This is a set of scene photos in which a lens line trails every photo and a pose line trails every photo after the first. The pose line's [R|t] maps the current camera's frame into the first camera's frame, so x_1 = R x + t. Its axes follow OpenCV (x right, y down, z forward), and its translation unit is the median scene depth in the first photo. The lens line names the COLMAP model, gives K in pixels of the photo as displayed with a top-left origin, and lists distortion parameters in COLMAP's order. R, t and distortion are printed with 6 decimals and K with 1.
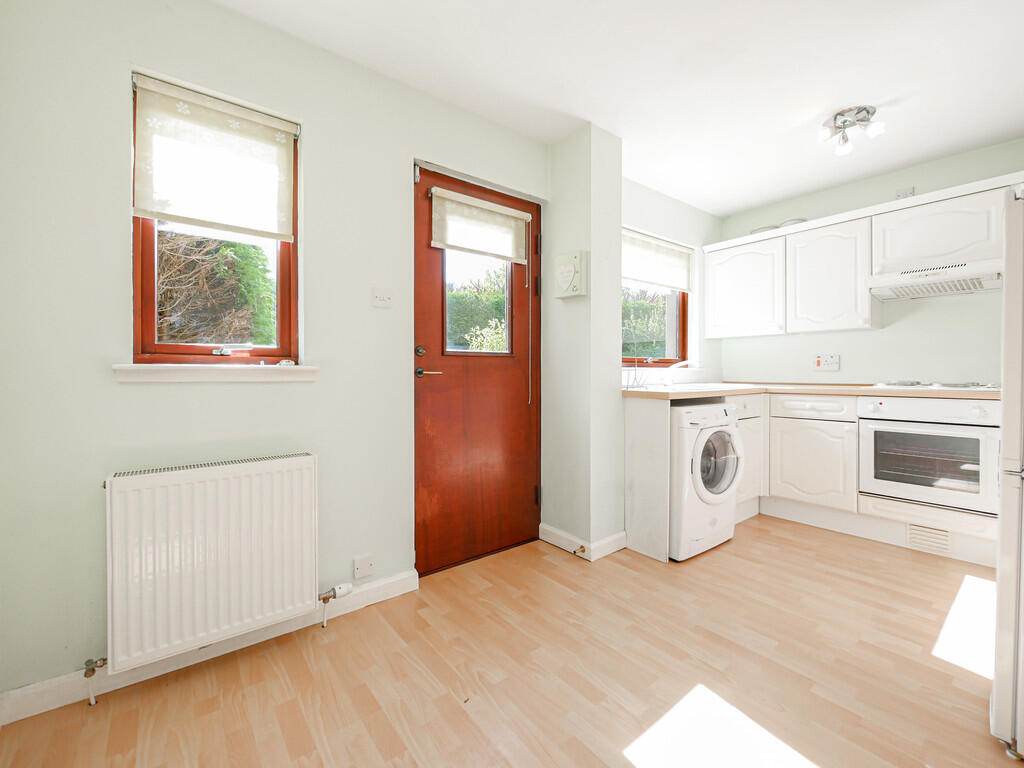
lens RADIAL K [[439.3, 0, 511.5], [0, 439.3, 375.9], [0, 0, 1]] dist [0.002248, 0.000207]
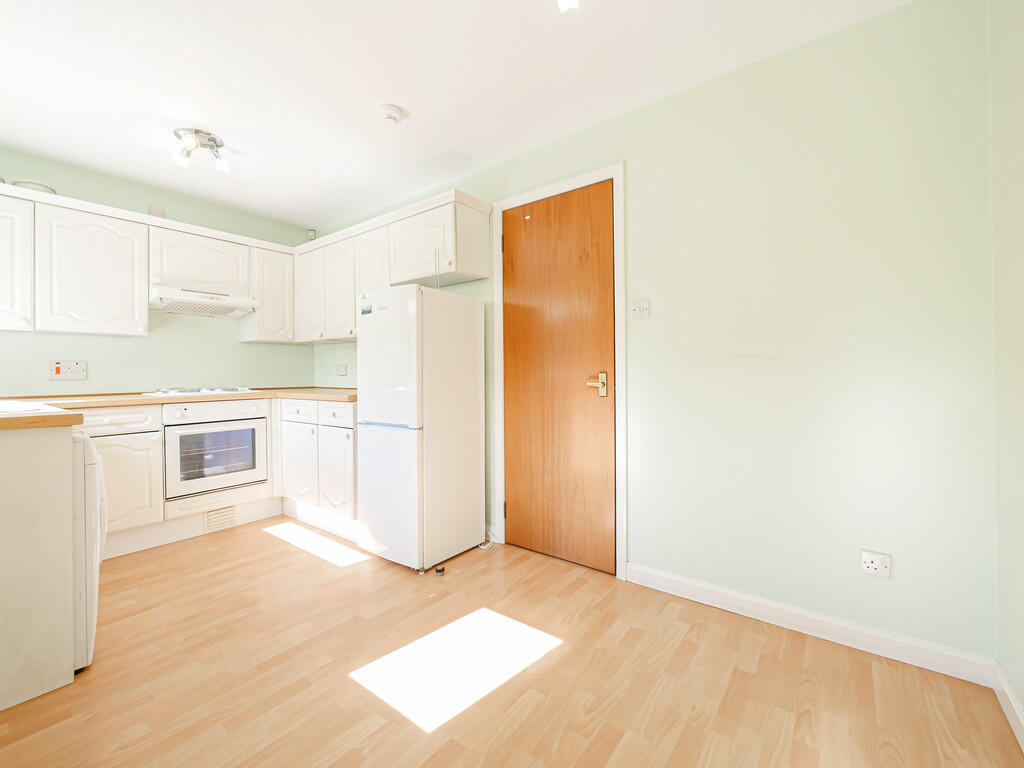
lens RADIAL K [[439.3, 0, 510.2], [0, 439.3, 378.4], [0, 0, 1]] dist [0.002248, 0.000207]
pose [[-0.245778, -0.004626, 0.969315, -0.388534], [0.019361, 0.999766, 0.009681, -0.007395], [-0.969133, 0.021146, -0.245630, 0.492913]]
